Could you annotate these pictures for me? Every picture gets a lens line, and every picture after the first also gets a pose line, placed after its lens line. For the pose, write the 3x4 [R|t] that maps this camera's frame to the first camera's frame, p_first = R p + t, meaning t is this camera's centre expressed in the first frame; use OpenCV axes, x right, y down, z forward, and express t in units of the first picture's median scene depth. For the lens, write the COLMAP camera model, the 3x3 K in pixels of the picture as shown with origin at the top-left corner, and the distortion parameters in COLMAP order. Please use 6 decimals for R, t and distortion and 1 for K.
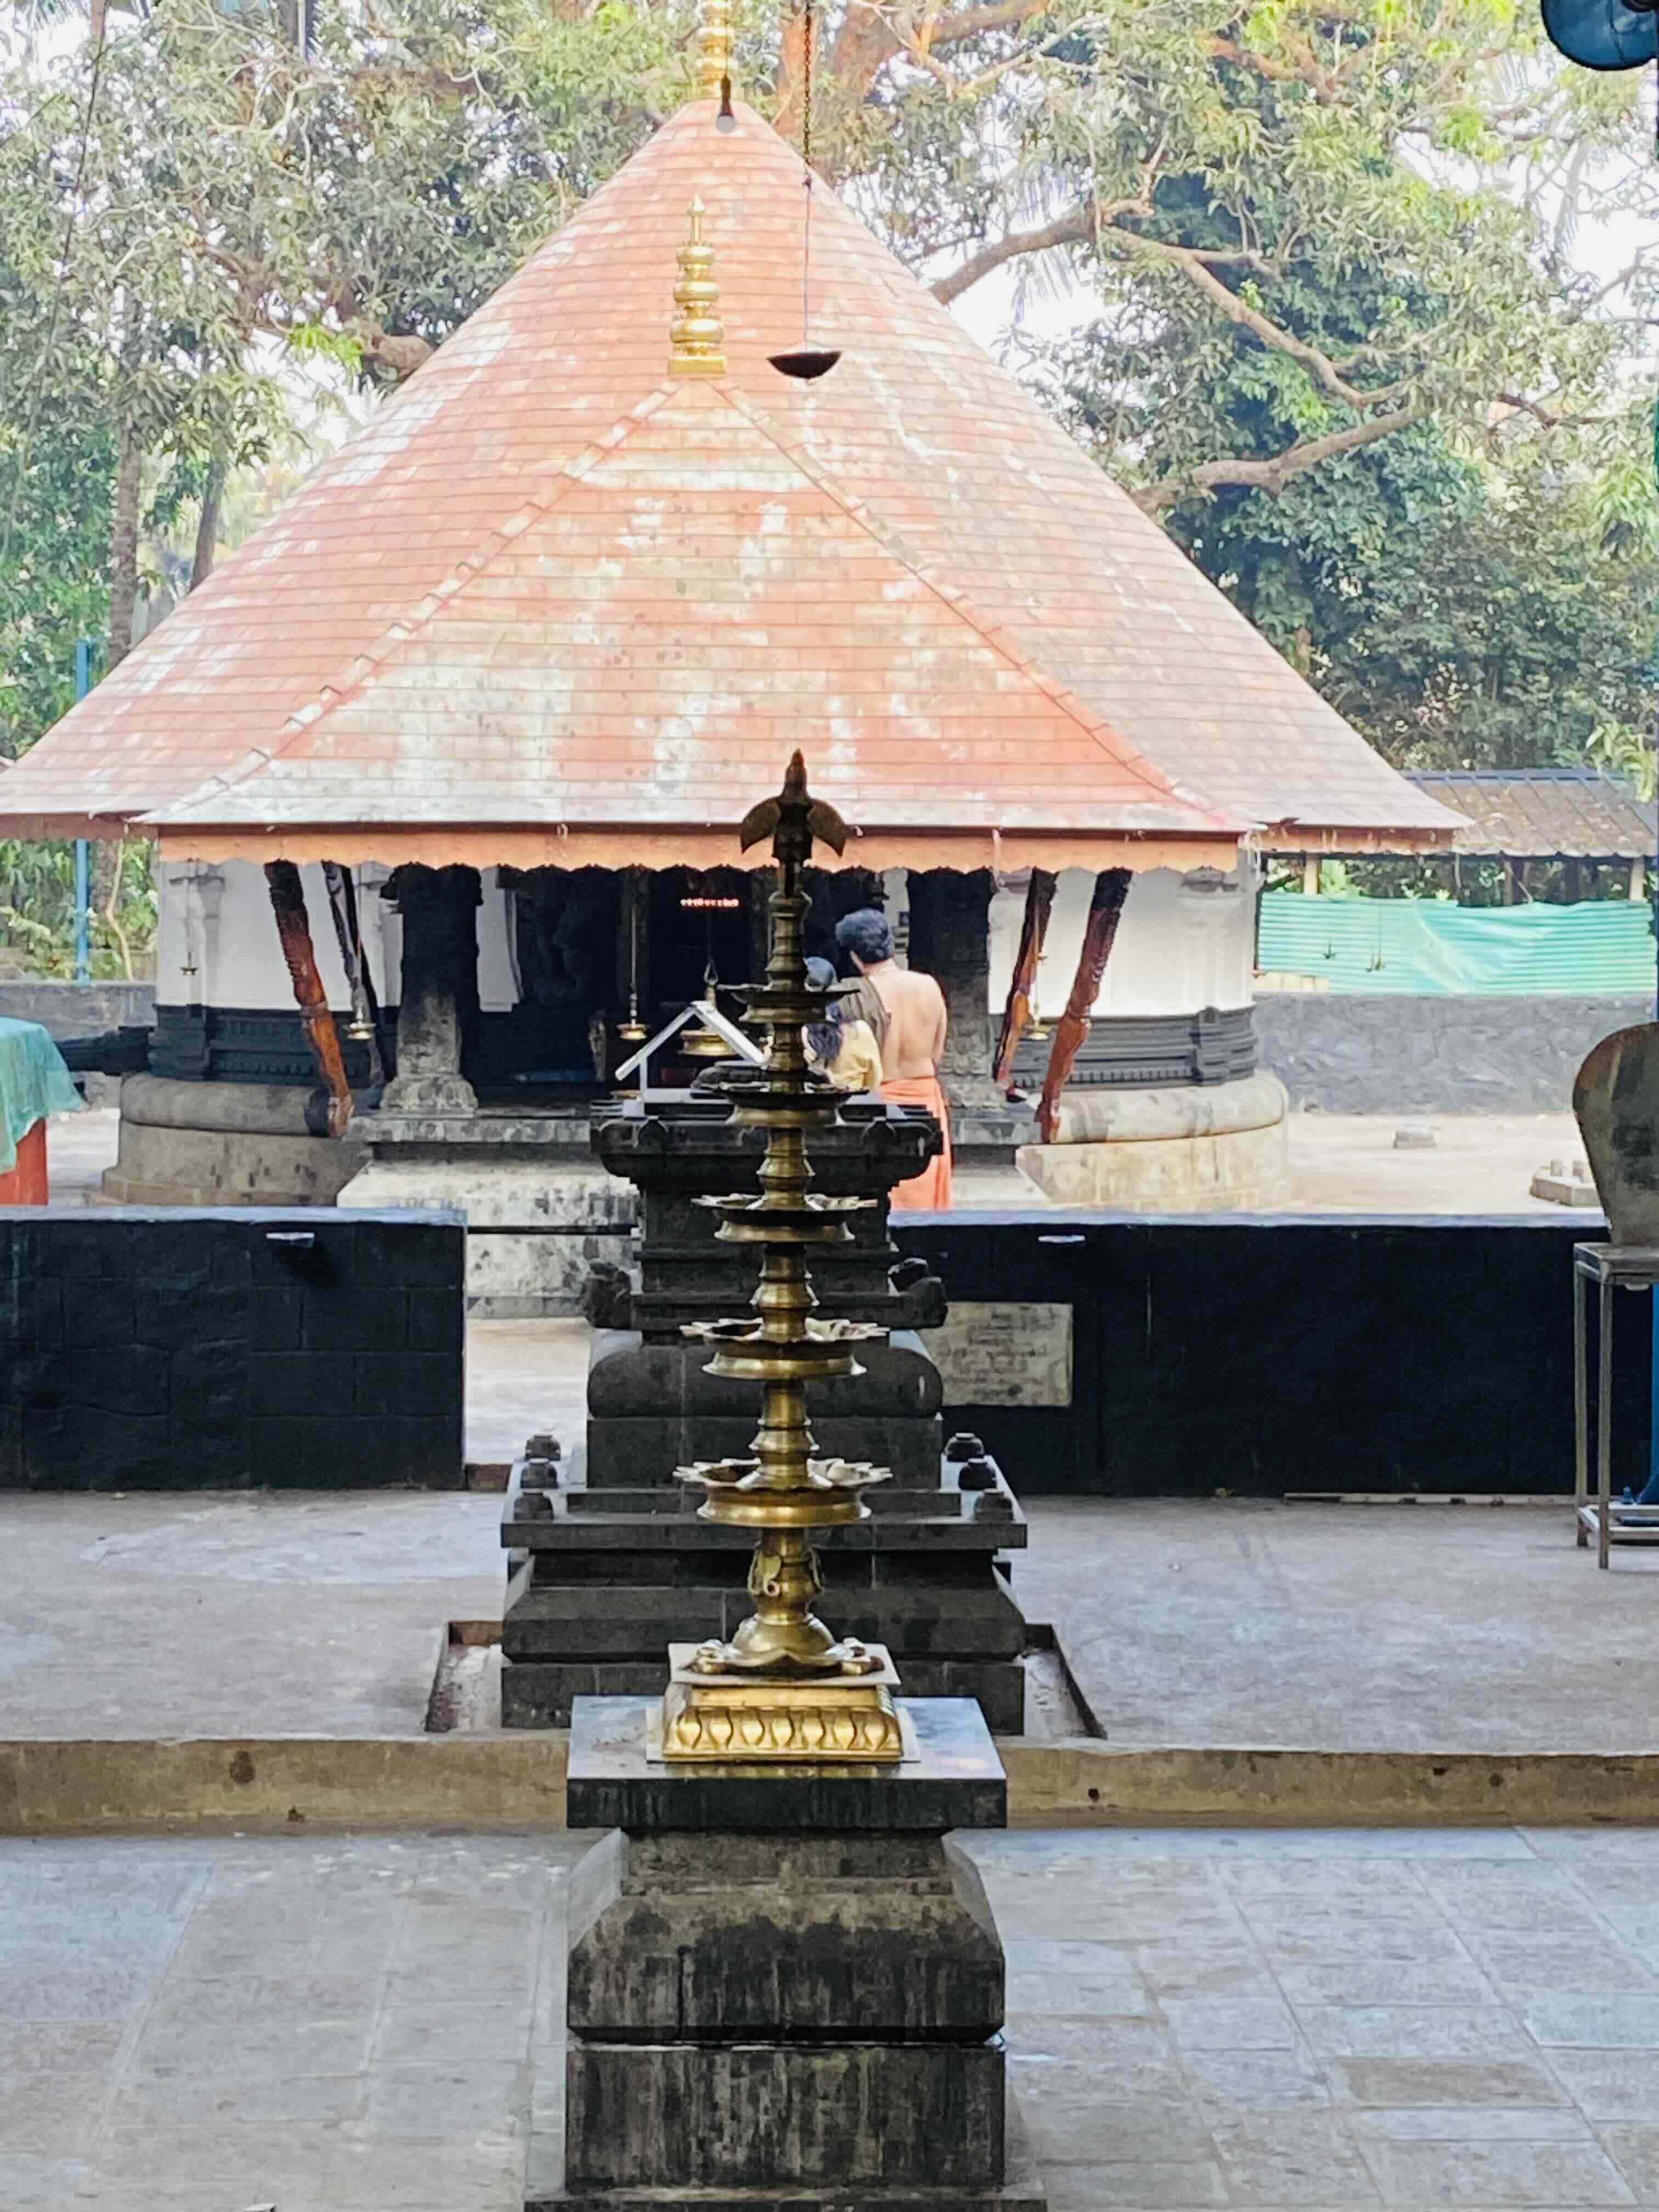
lens RADIAL K [[5027.7, 0, 828.0], [0, 5027.7, 1040.7], [0, 0, 1]] dist [0.116843, 0.188210]
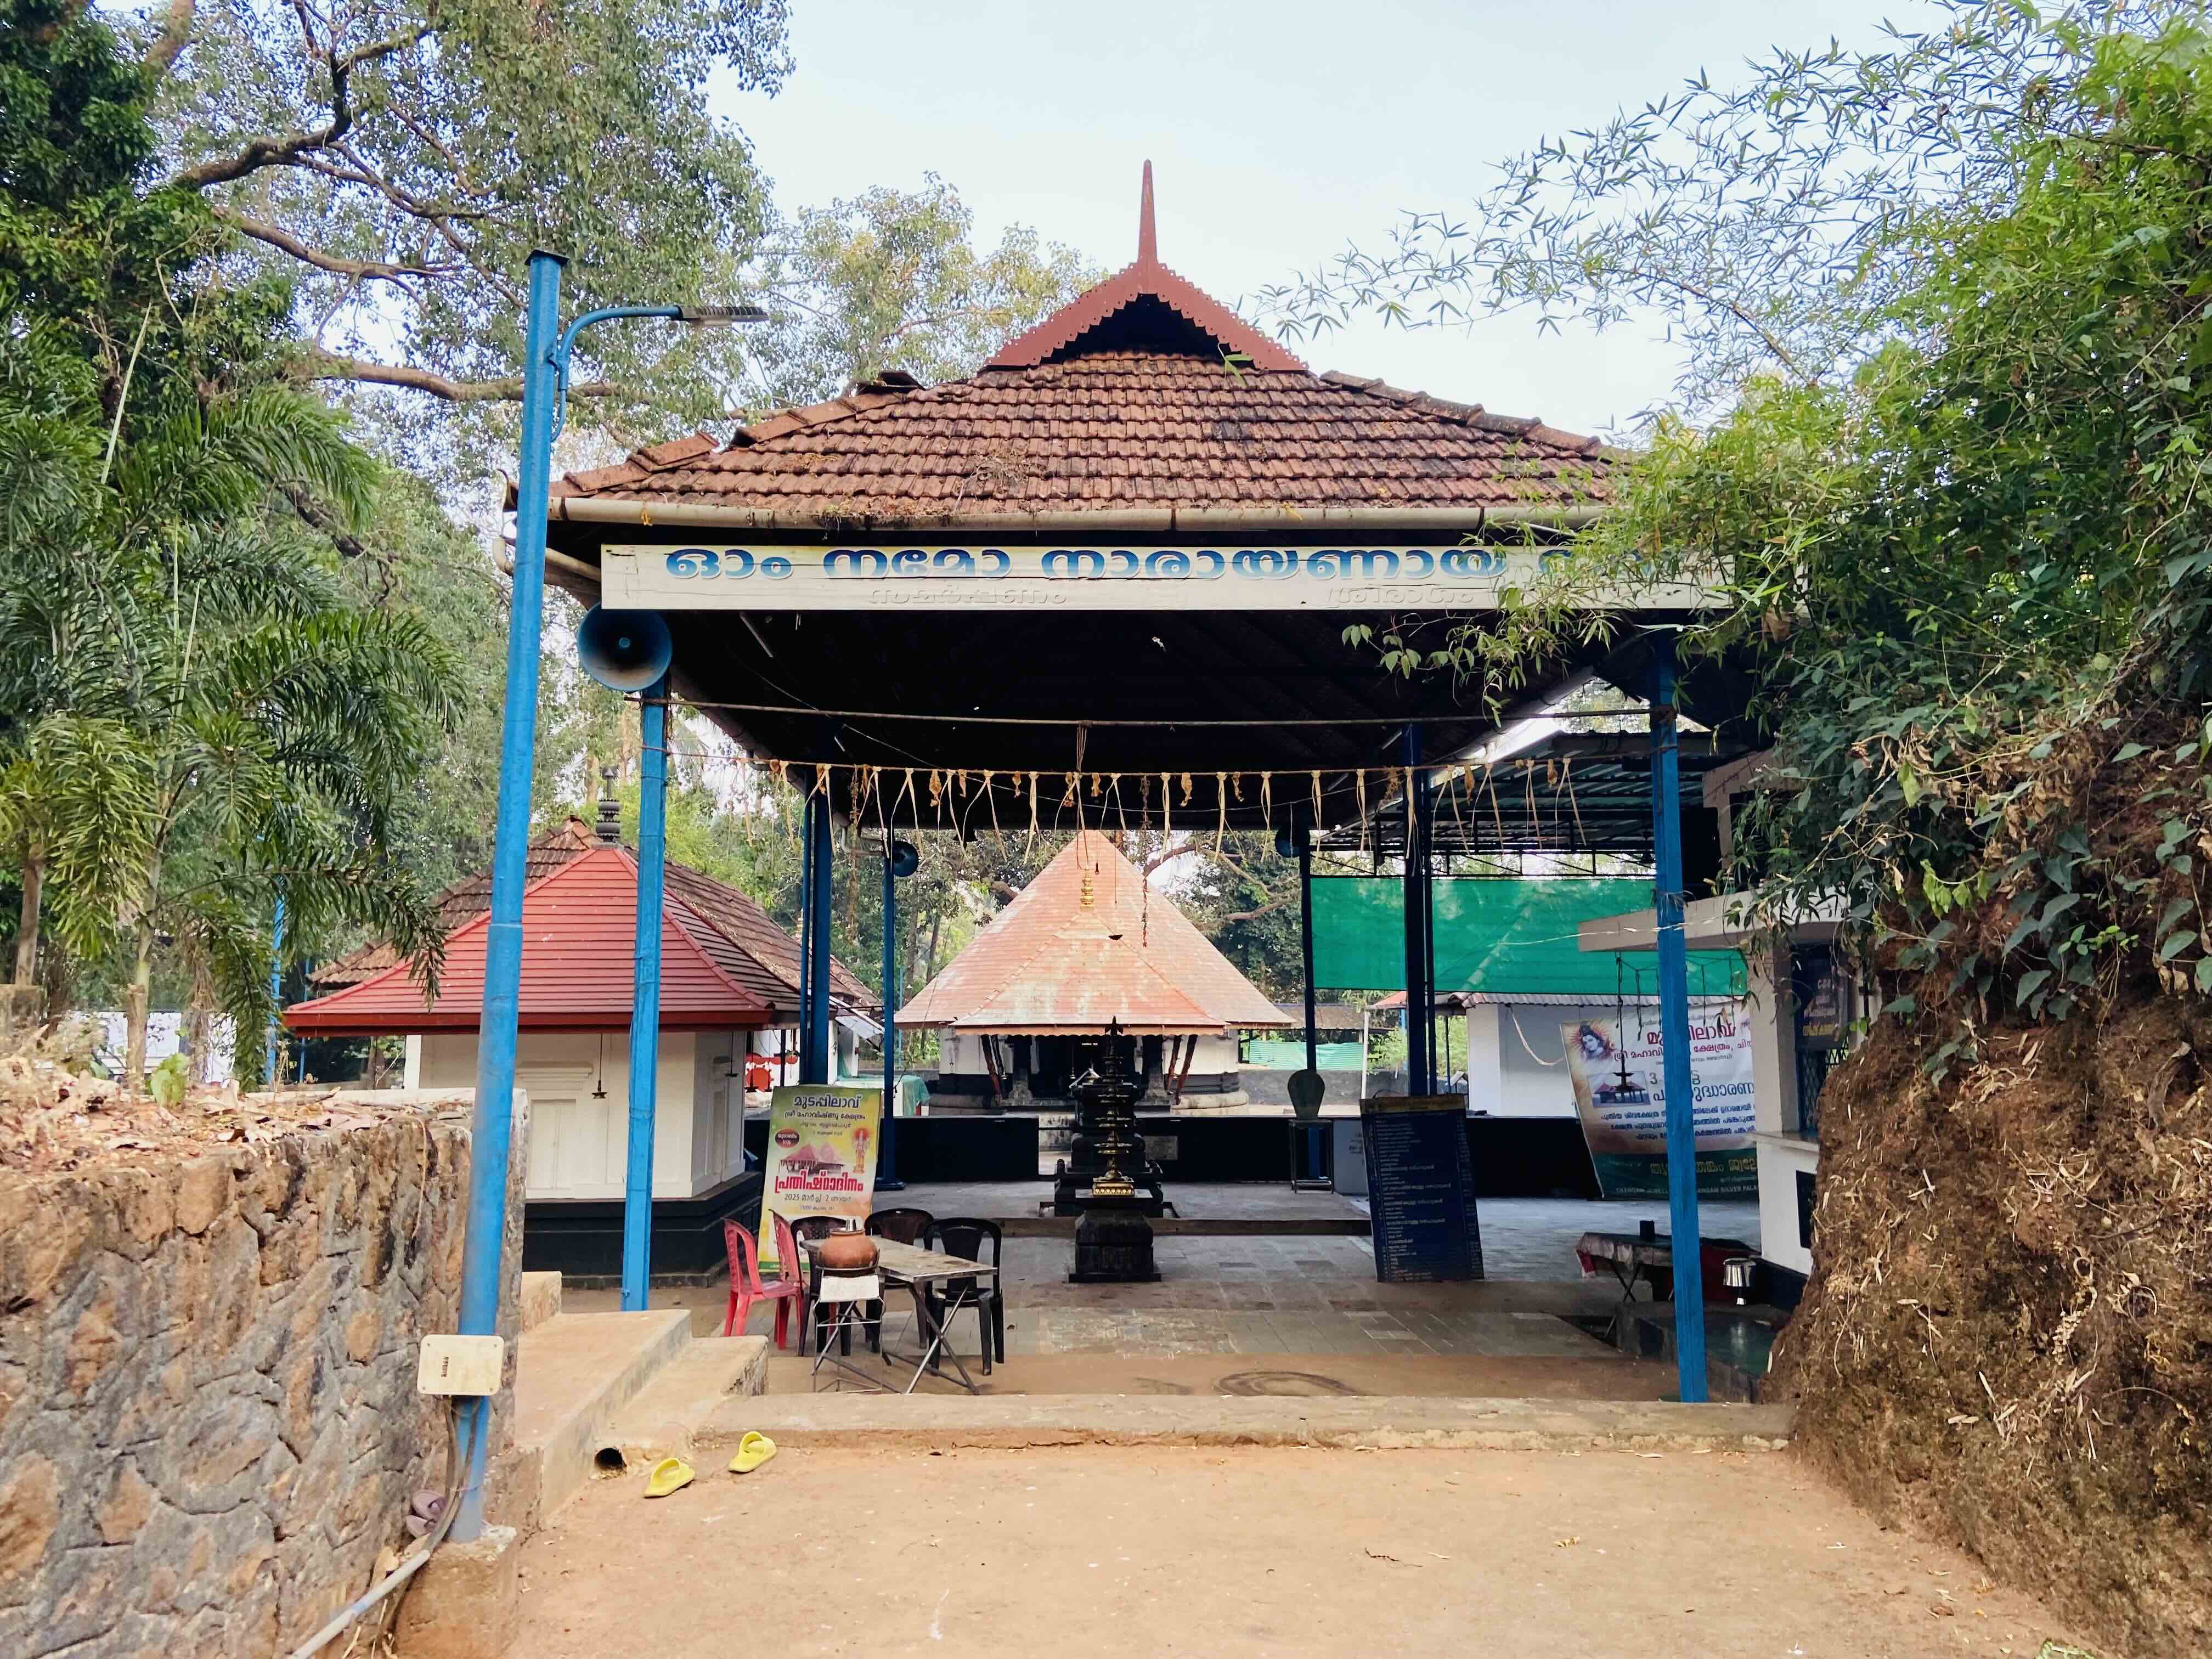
lens RADIAL K [[1700.8, 0, 1101.9], [0, 1700.8, 813.5], [0, 0, 1]] dist [0.153458, -0.190230]
pose [[0.999882, -0.010521, -0.011182, 0.002298], [0.008572, 0.986771, -0.161891, 0.016676], [0.012738, 0.161776, 0.986745, -0.536911]]
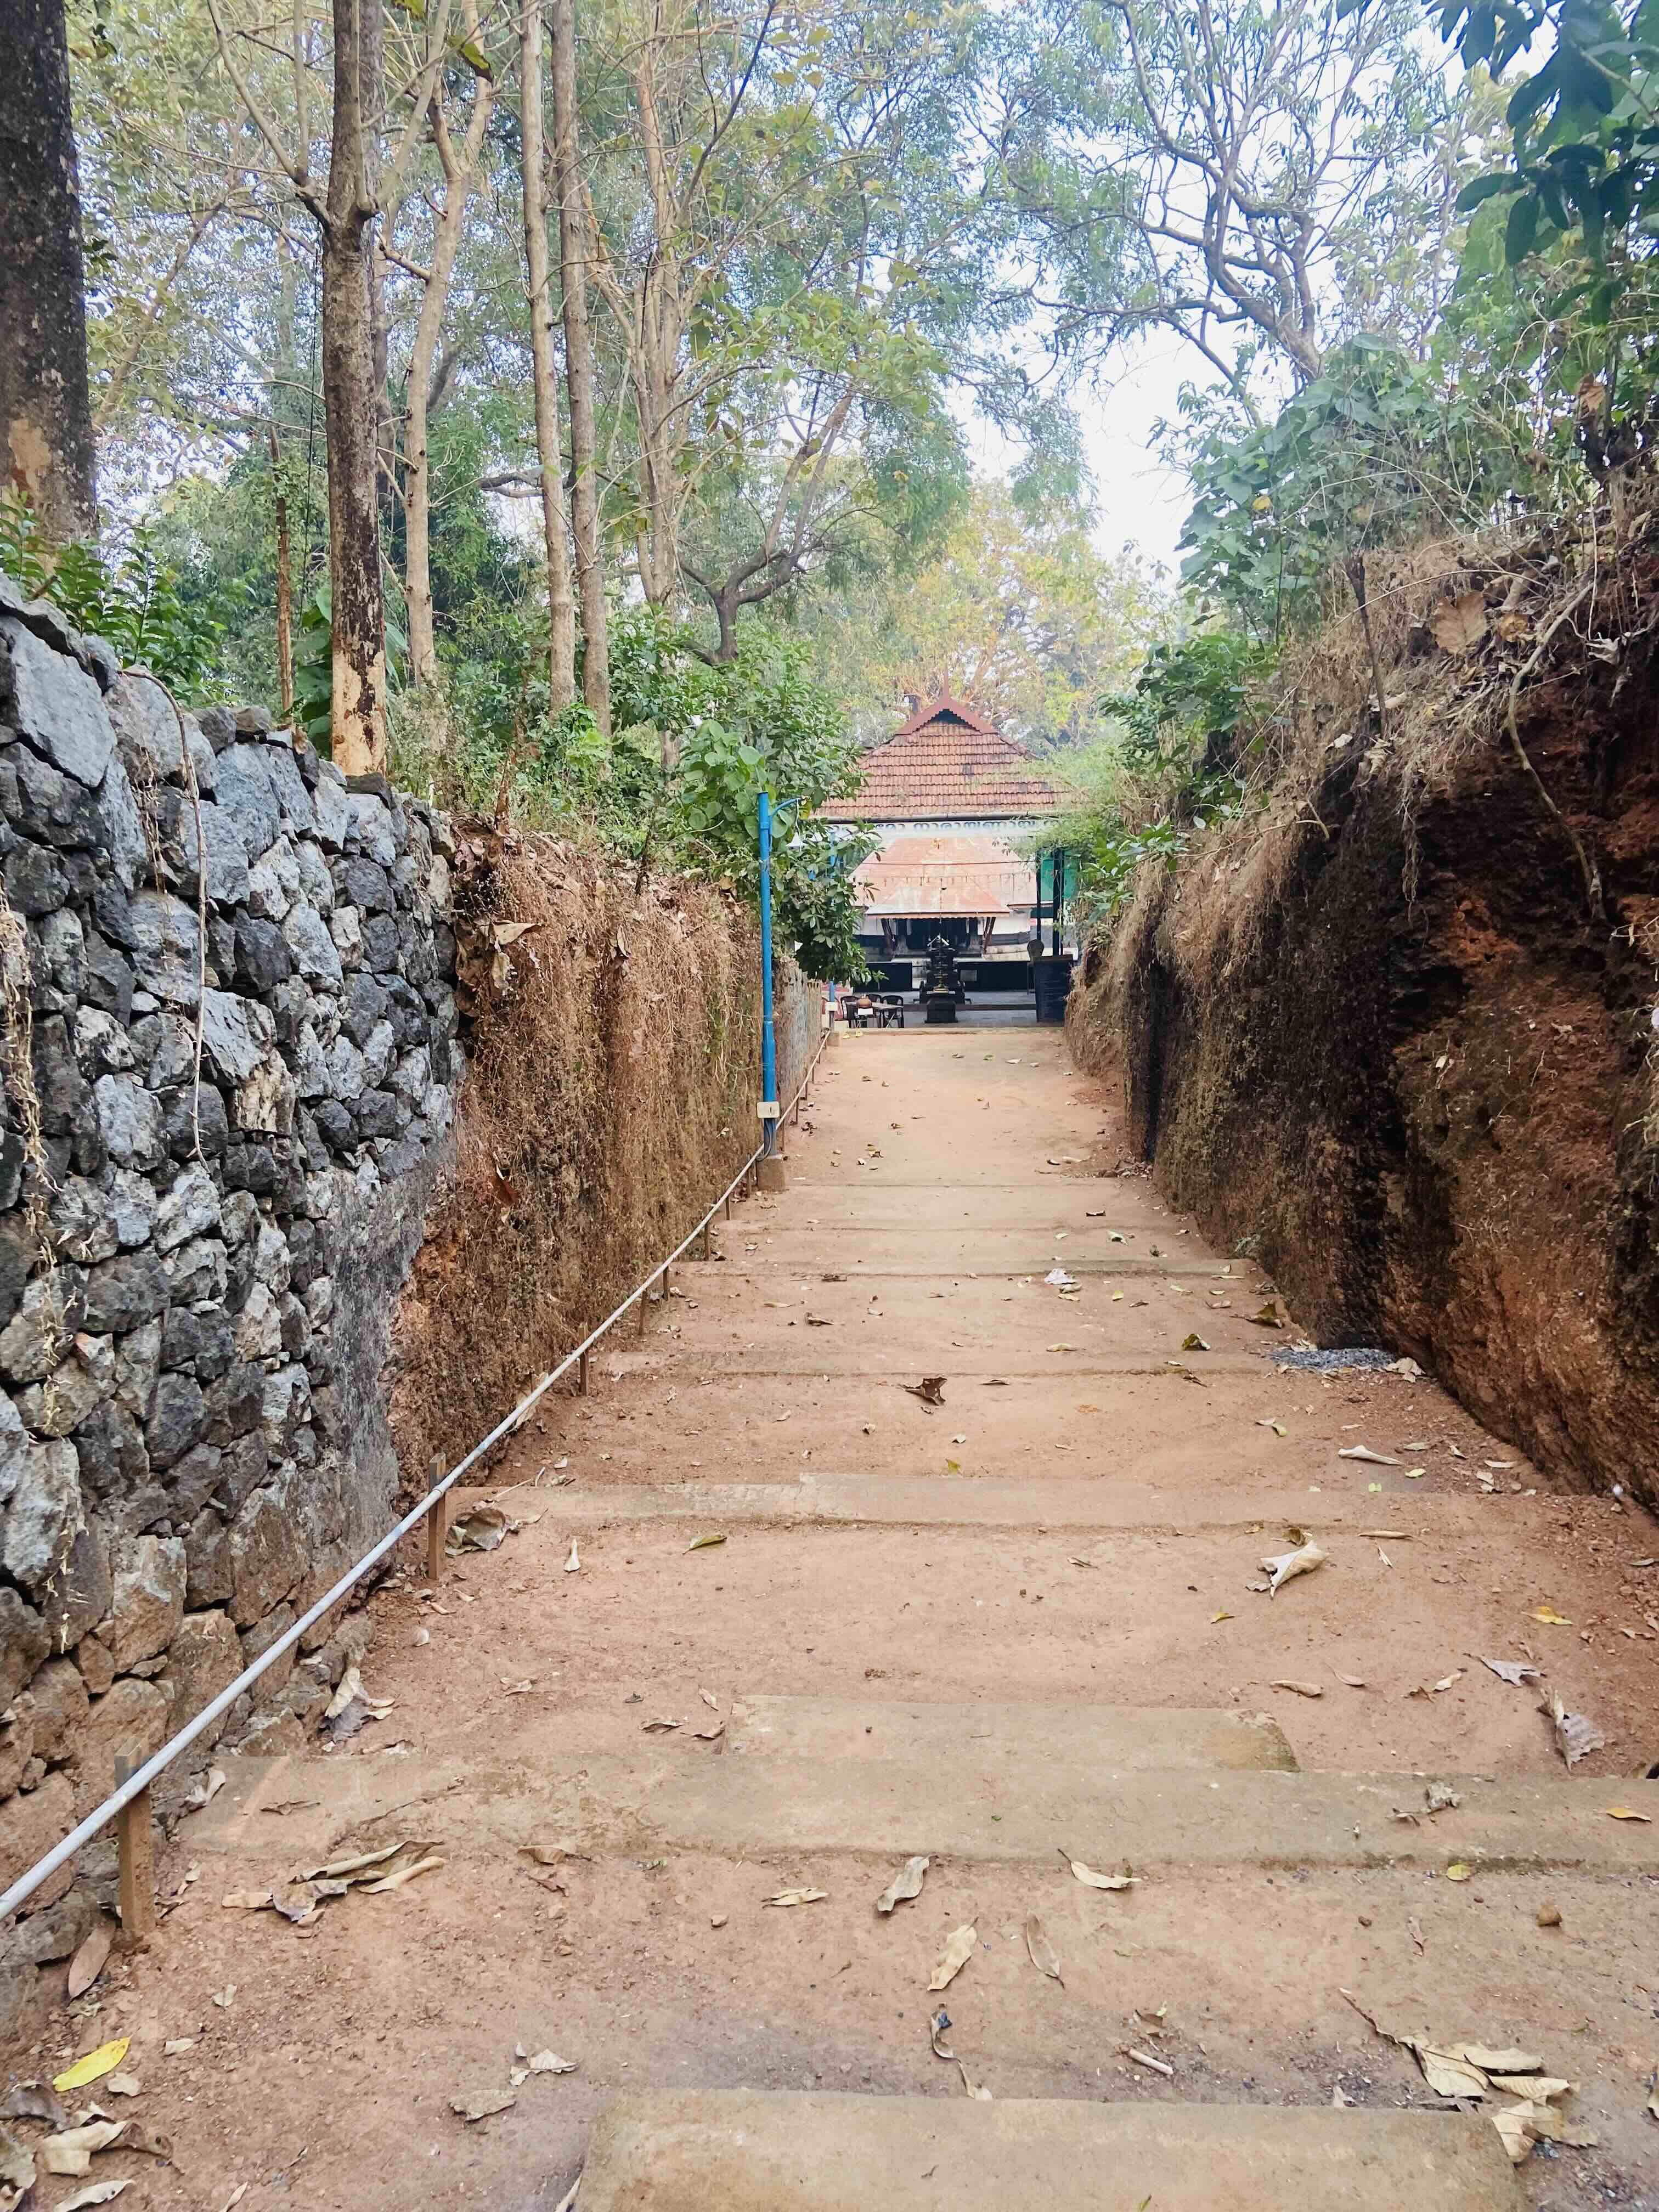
lens RADIAL K [[1698.9, 0, 800.0], [0, 1698.9, 1165.9], [0, 0, 1]] dist [0.047637, -0.177880]
pose [[0.993520, -0.004044, -0.113585, 0.084297], [0.020003, 0.989989, 0.139717, -0.038252], [0.111883, -0.141084, 0.983655, -2.344219]]
